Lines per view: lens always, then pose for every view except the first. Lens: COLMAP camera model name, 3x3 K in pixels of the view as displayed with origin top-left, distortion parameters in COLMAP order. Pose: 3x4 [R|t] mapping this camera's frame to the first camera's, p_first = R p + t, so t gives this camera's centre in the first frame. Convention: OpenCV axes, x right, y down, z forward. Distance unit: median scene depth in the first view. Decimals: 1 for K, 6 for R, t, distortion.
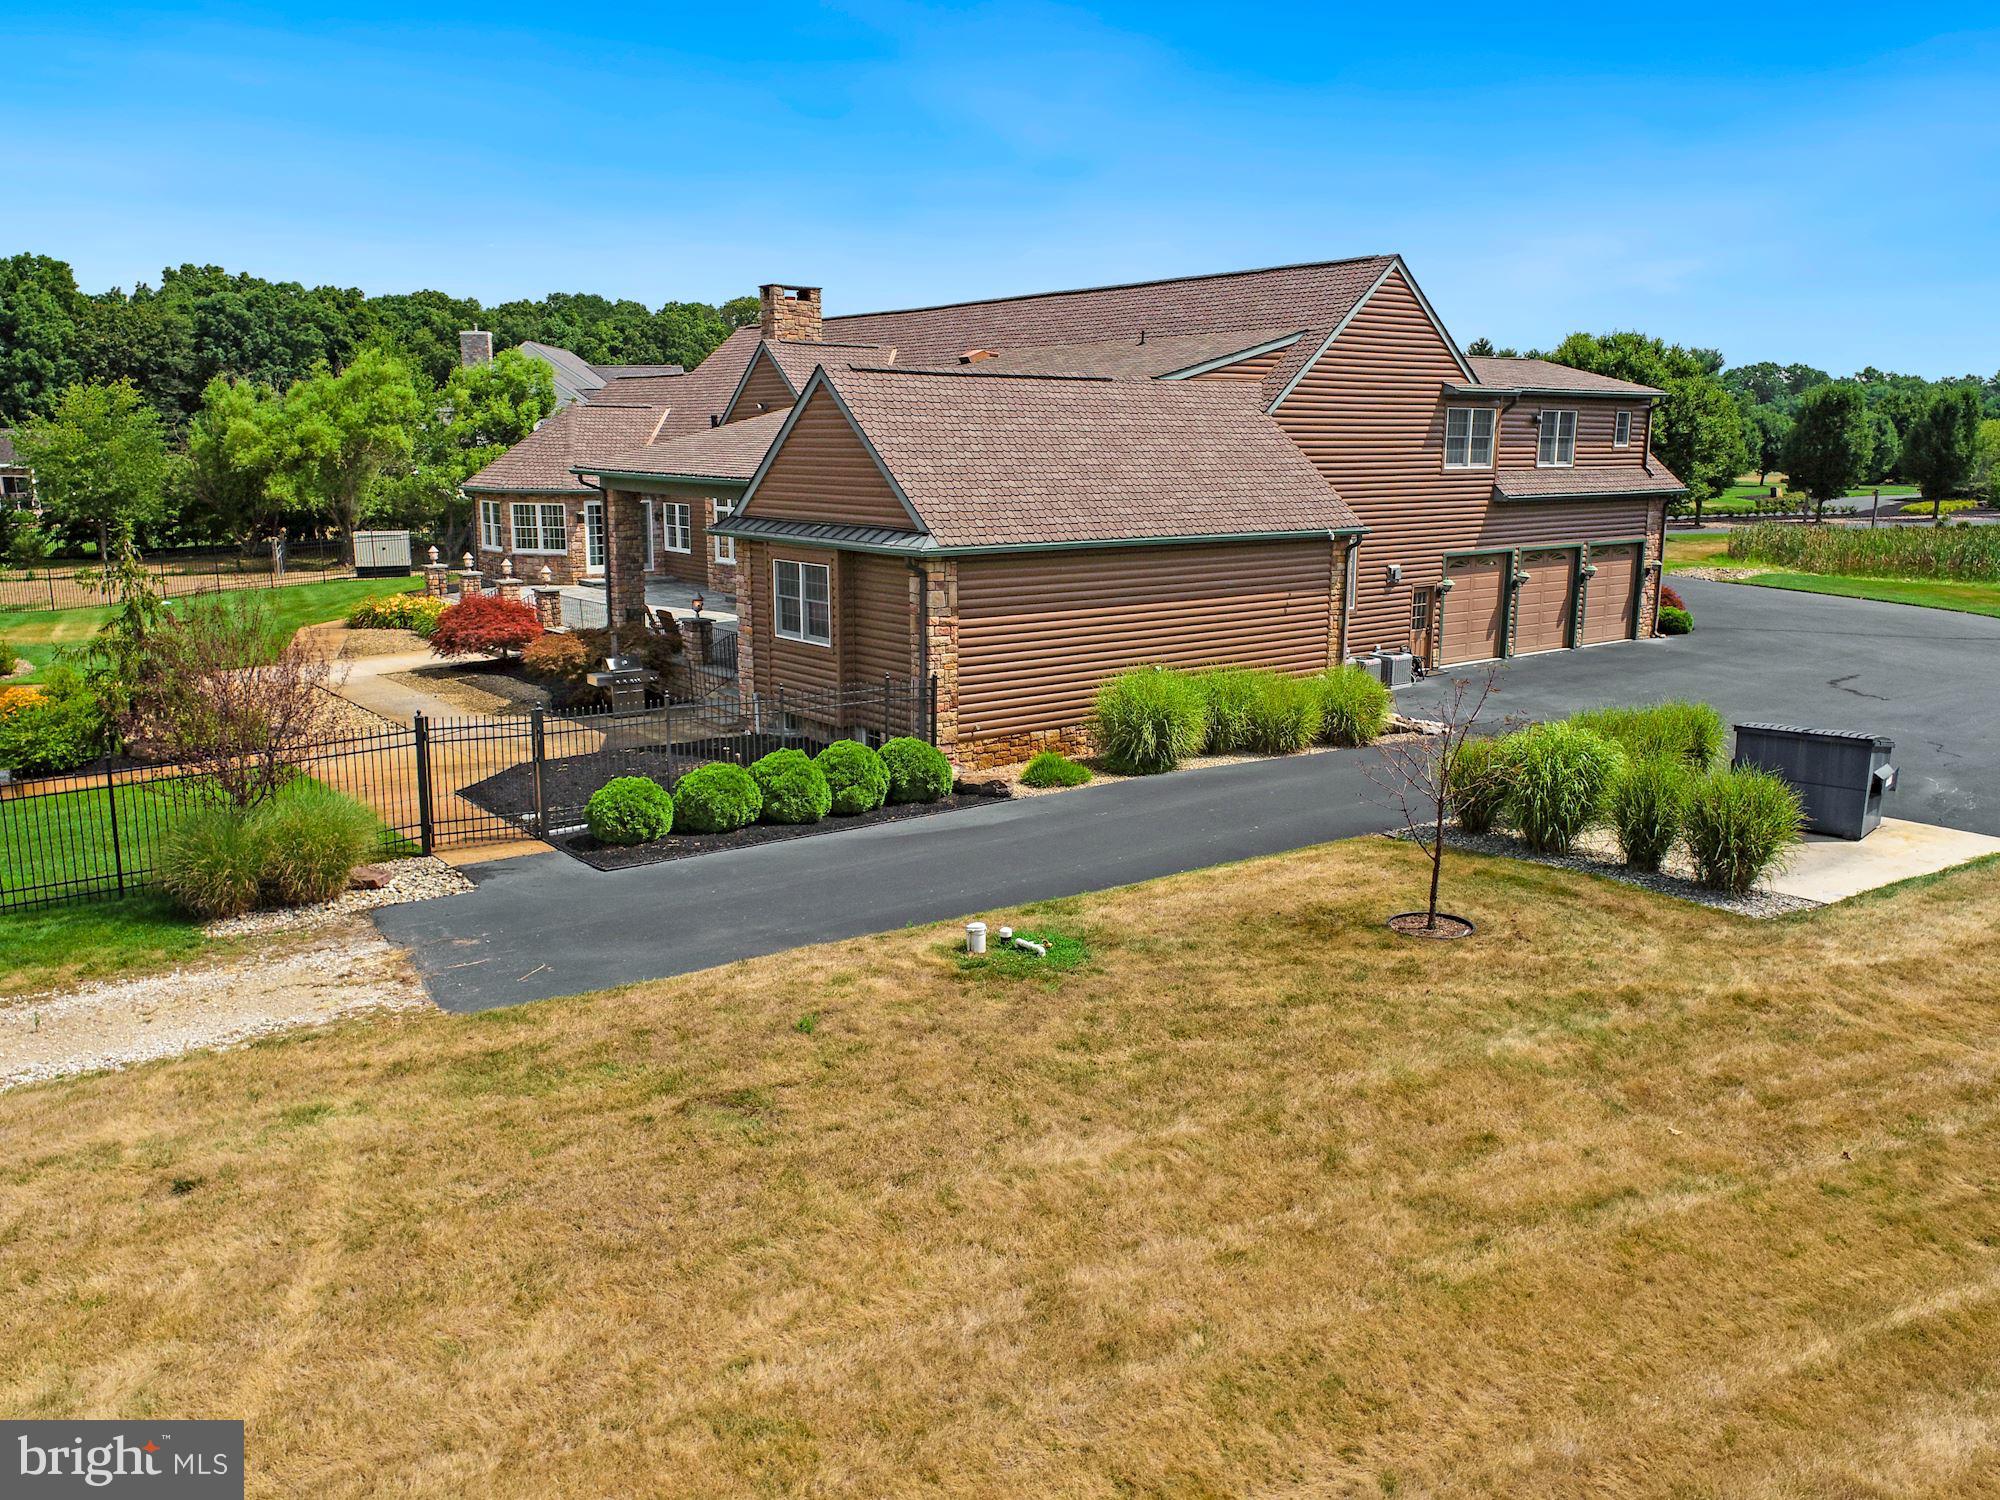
lens RADIAL K [[1515.4, 0, 996.1], [0, 1515.4, 745.9], [0, 0, 1]] dist [0.013704, -0.027446]
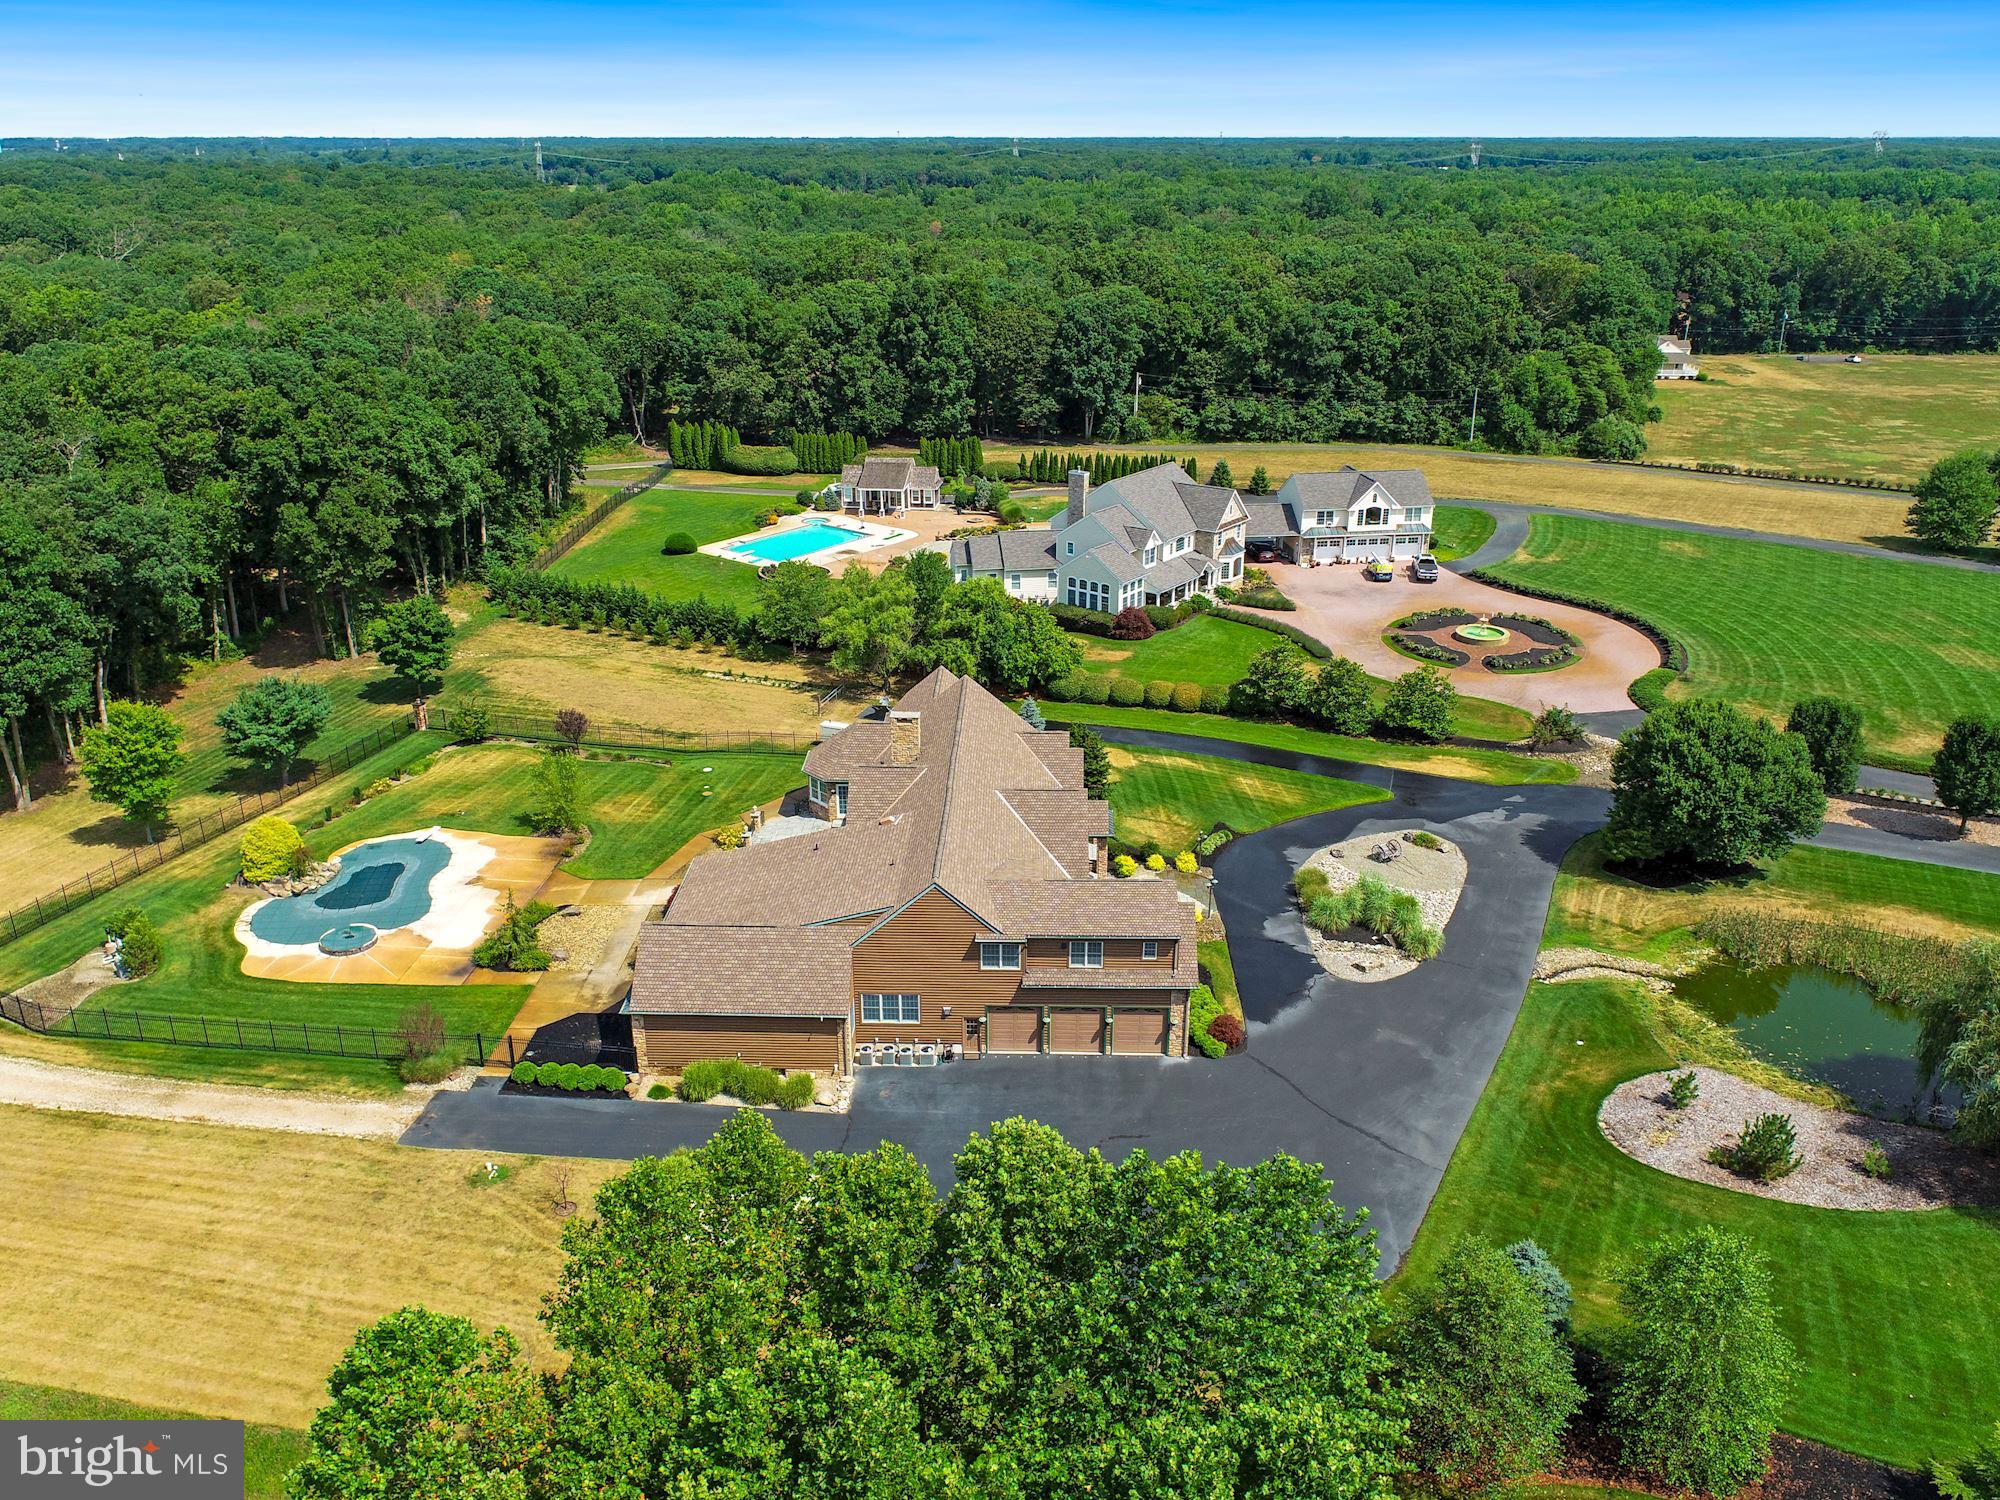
lens RADIAL K [[1529.9, 0, 1000.0], [0, 1529.9, 750.0], [0, 0, 1]] dist [-0.001470, 0.000899]
pose [[0.772681, 0.231956, -0.590898, 1.446625], [-0.122438, 0.967828, 0.219815, -0.913121], [0.622875, -0.097499, 0.776222, -0.555407]]
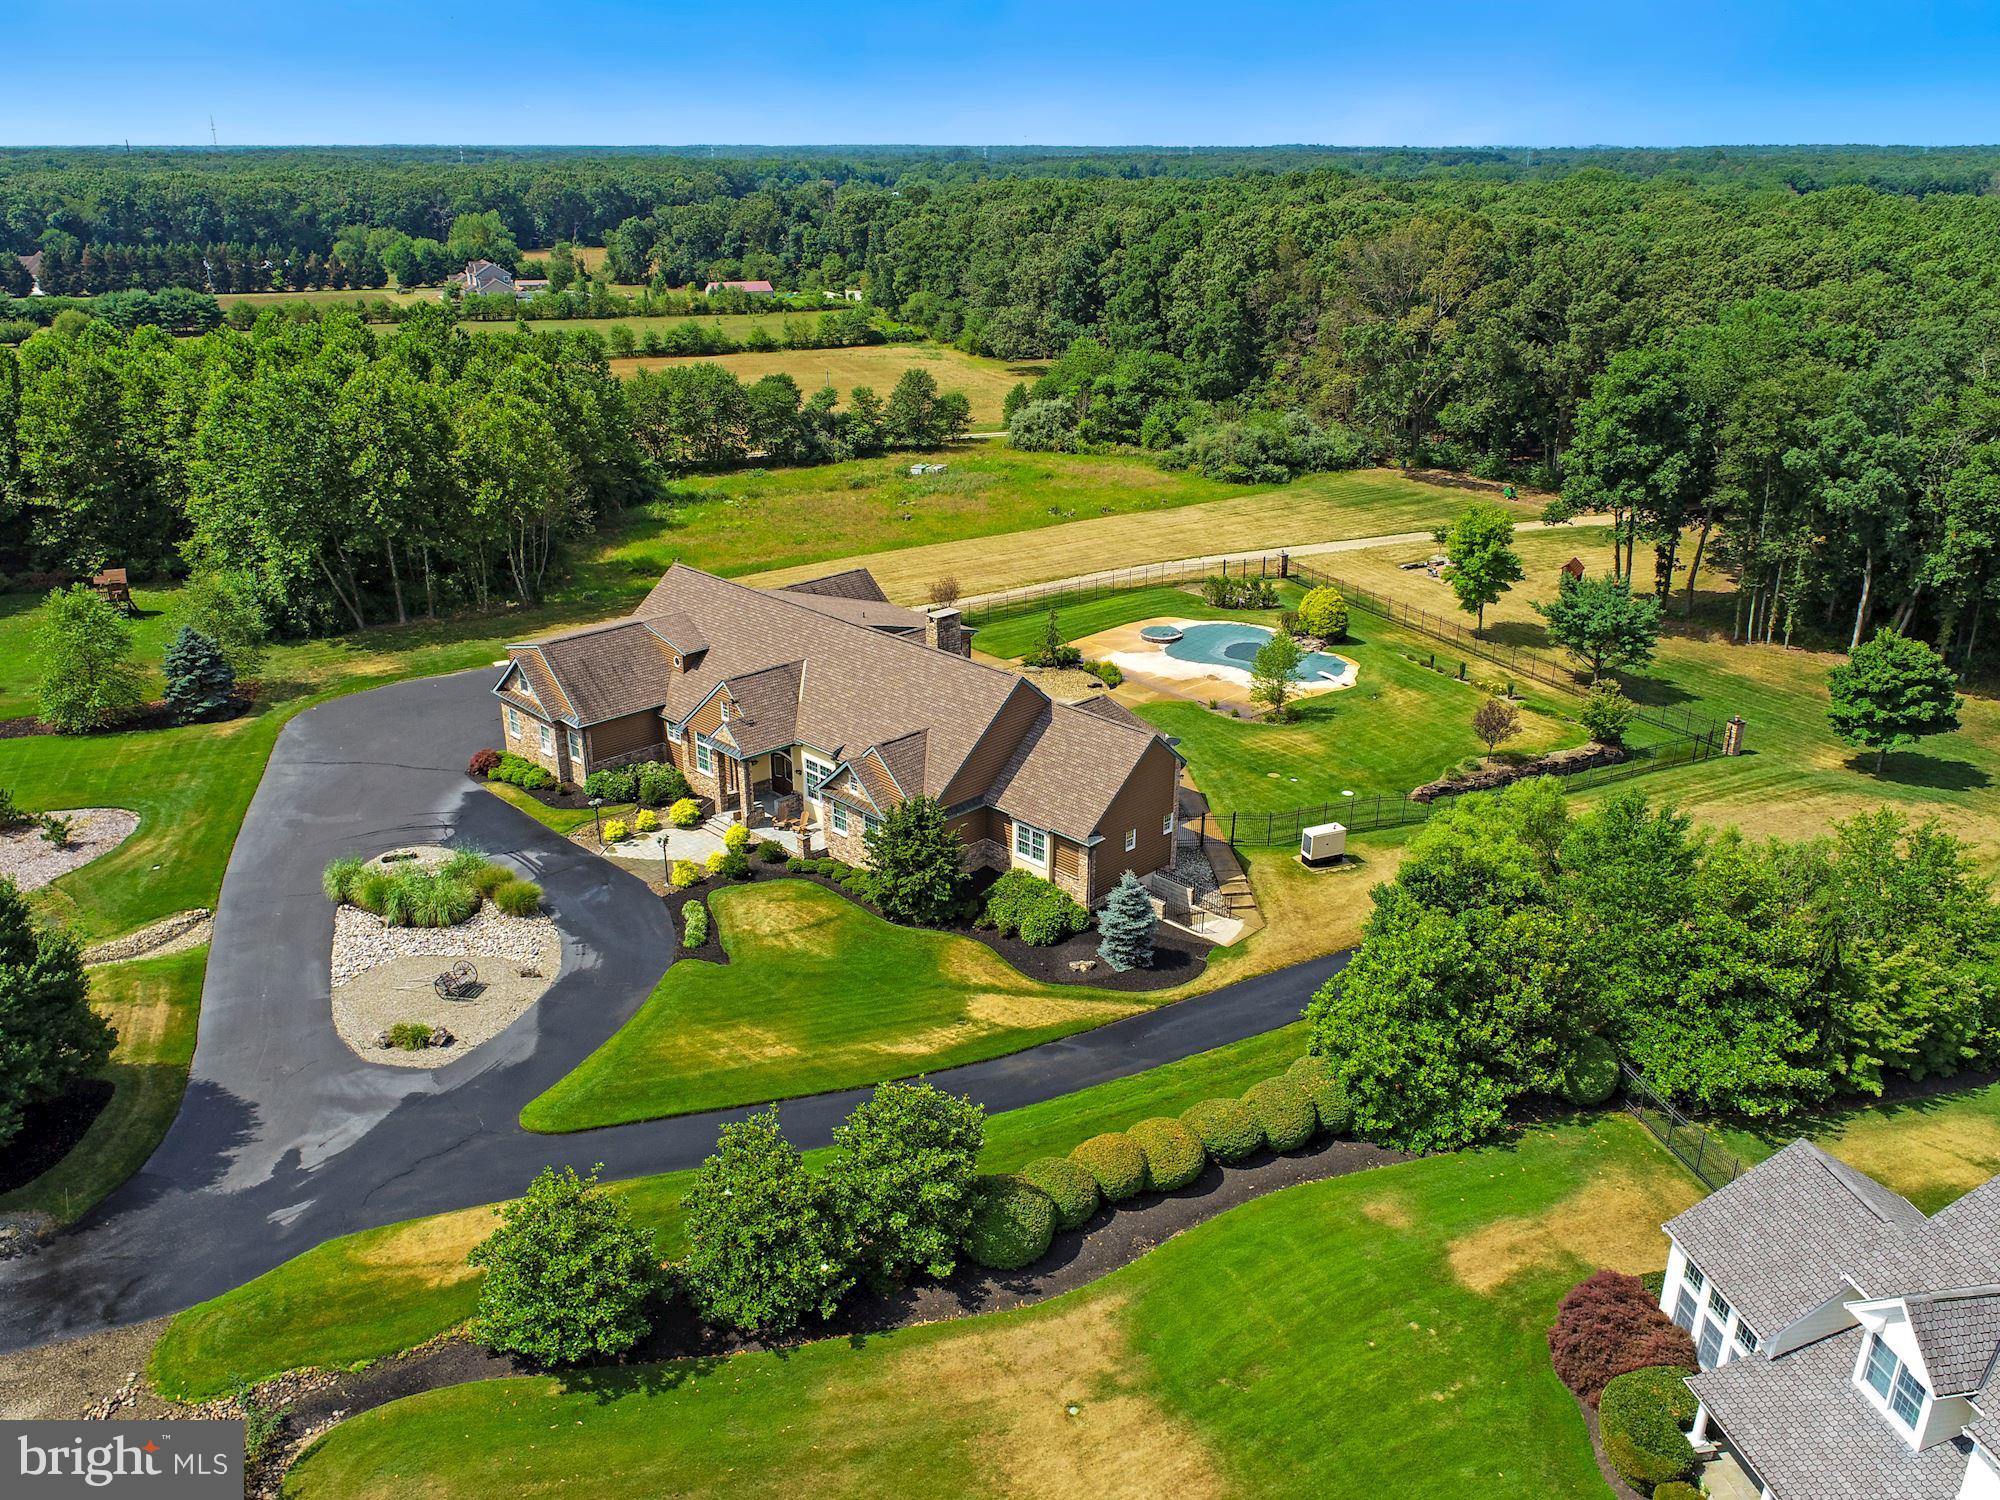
lens RADIAL K [[1517.6, 0, 1000.0], [0, 1517.6, 750.0], [0, 0, 1]] dist [-0.002963, -0.001615]
pose [[-0.992904, 0.038809, -0.112405, 0.001037], [-0.028728, 0.838966, 0.543426, -1.445304], [0.115394, 0.542799, -0.831898, 3.290141]]
